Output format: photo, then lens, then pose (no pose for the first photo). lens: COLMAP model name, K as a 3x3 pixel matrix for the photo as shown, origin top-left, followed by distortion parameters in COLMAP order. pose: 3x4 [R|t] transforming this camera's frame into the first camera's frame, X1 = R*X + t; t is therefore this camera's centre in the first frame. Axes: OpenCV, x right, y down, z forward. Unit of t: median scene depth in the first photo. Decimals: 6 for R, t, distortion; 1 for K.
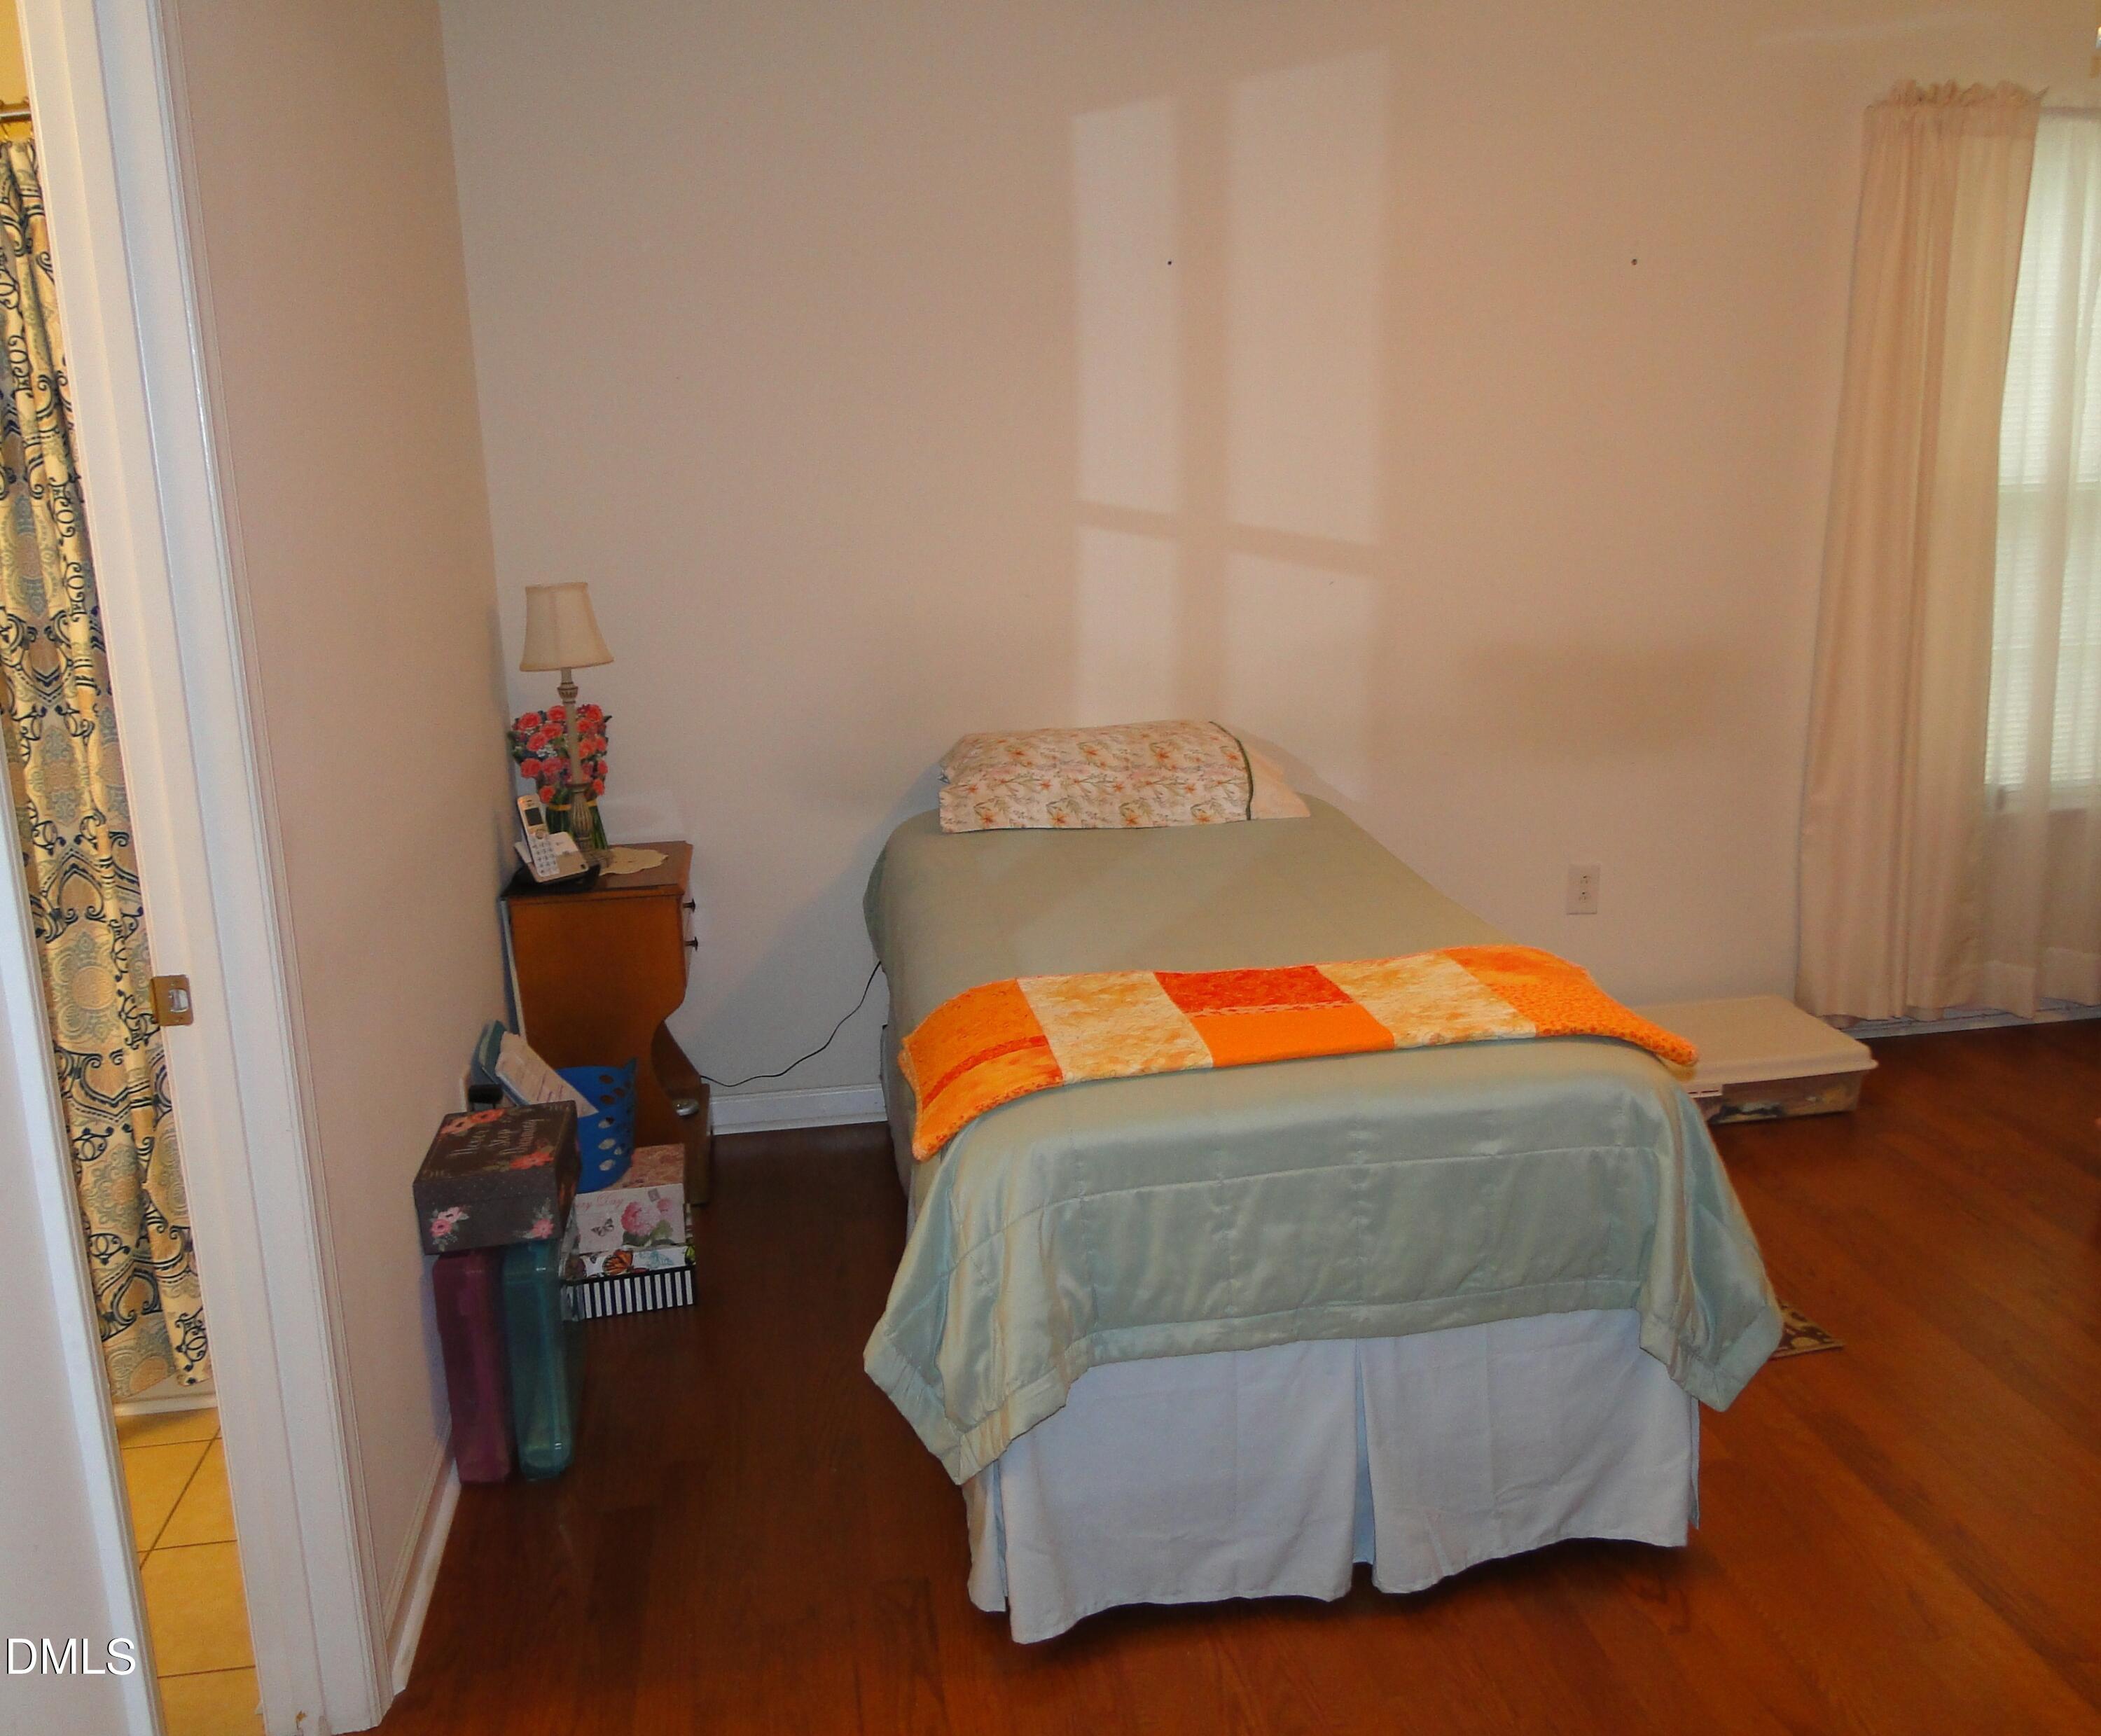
lens RADIAL K [[1823.2, 0, 1061.2], [0, 1823.2, 852.8], [0, 0, 1]] dist [0.012203, -0.002467]
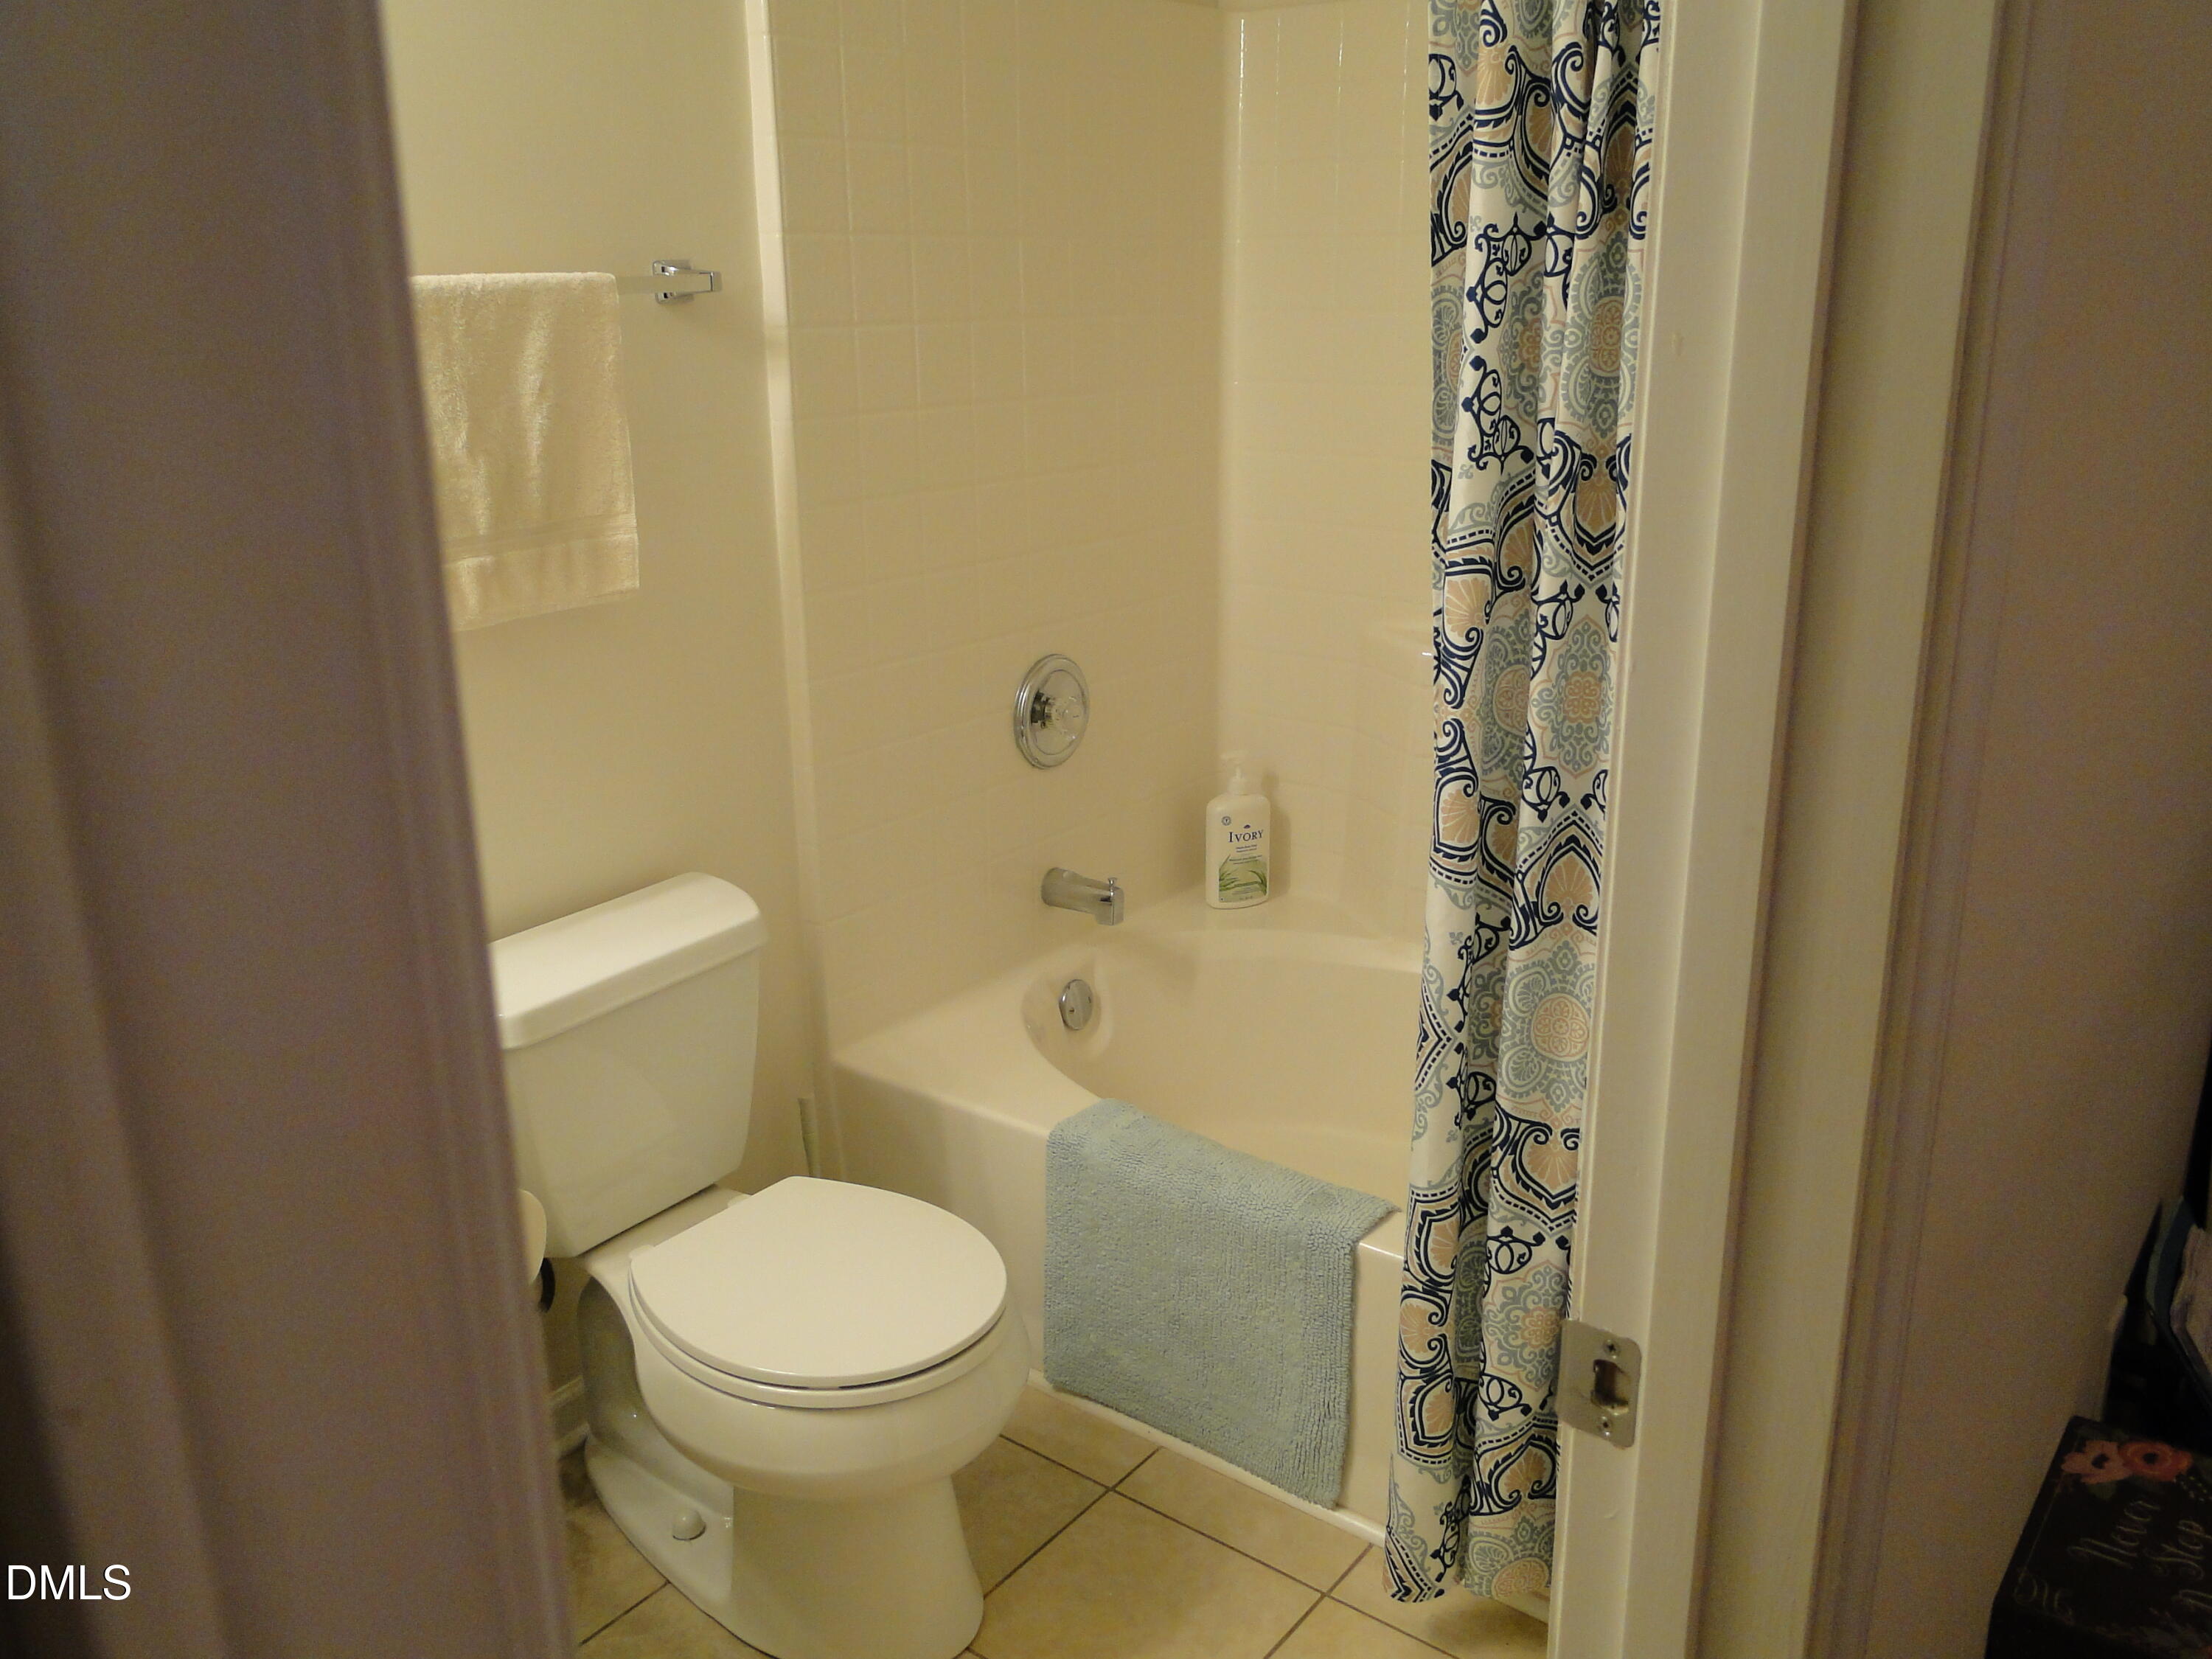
lens RADIAL K [[1826.7, 0, 1120.9], [0, 1826.7, 833.2], [0, 0, 1]] dist [0.001103, -0.008089]
pose [[0.685644, 0.231673, -0.690087, -0.213981], [-0.173638, 0.972690, 0.154028, -0.065537], [0.706924, 0.014217, 0.707146, 0.448101]]
